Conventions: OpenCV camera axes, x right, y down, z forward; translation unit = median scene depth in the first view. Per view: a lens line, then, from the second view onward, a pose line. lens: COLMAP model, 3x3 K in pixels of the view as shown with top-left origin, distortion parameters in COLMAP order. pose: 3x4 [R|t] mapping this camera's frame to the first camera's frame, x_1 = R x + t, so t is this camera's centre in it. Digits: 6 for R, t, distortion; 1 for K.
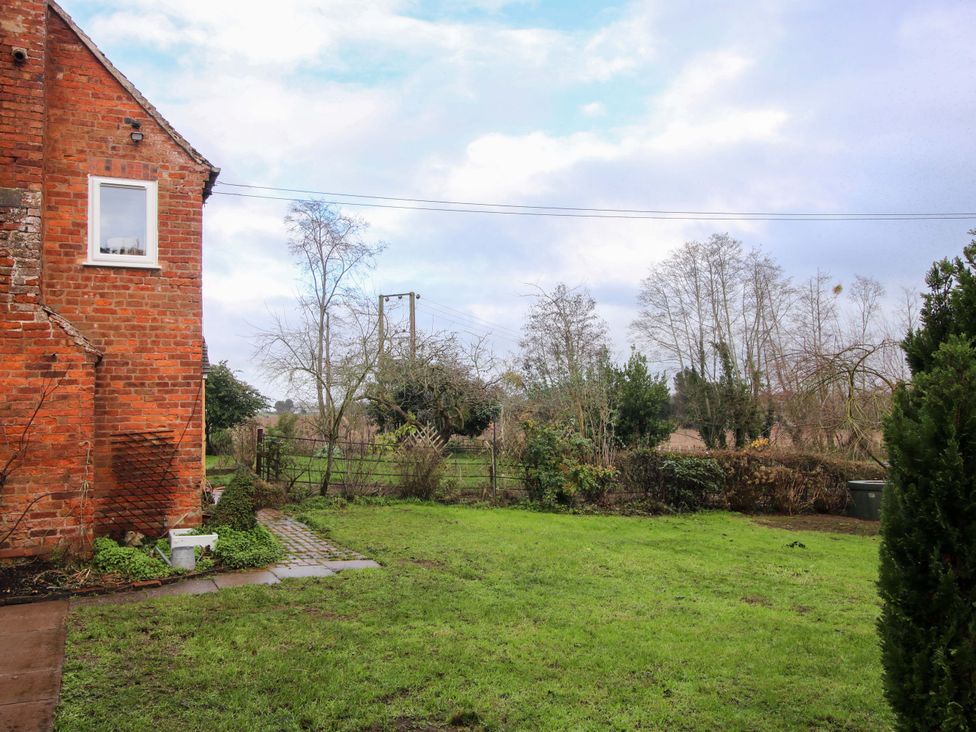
lens RADIAL K [[844.3, 0, 487.8], [0, 844.3, 368.2], [0, 0, 1]] dist [0.016650, -0.004612]
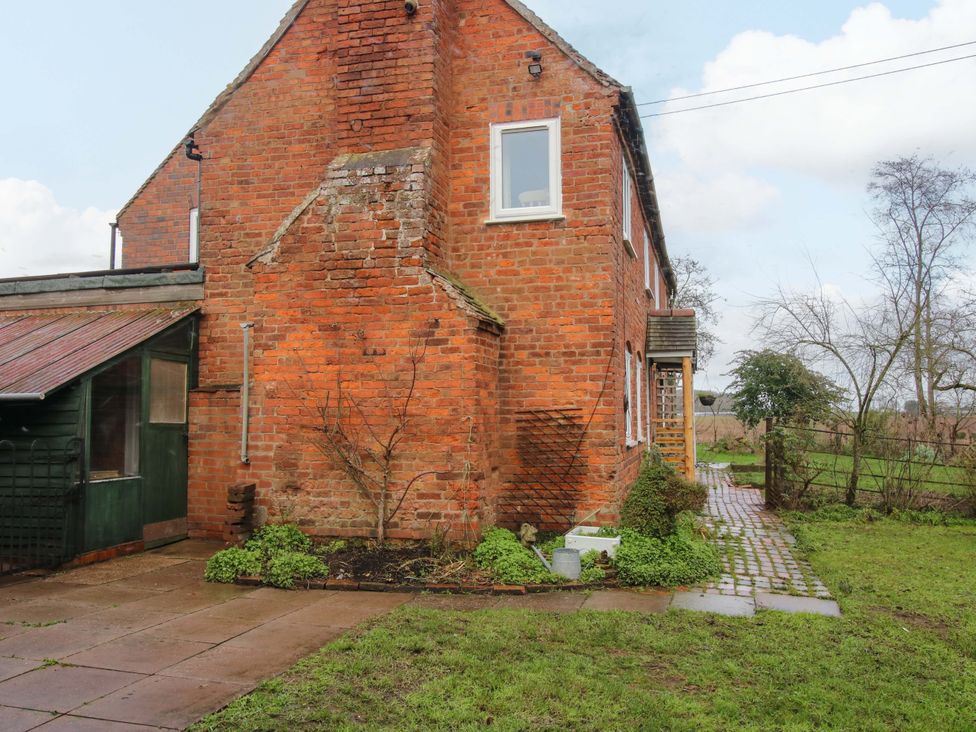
lens RADIAL K [[844.3, 0, 488.4], [0, 844.3, 362.7], [0, 0, 1]] dist [0.016650, -0.004612]
pose [[0.759947, -0.026494, -0.649445, 0.106323], [0.022407, 0.999643, -0.014561, 0.039515], [0.649599, -0.003487, 0.760269, 0.312347]]
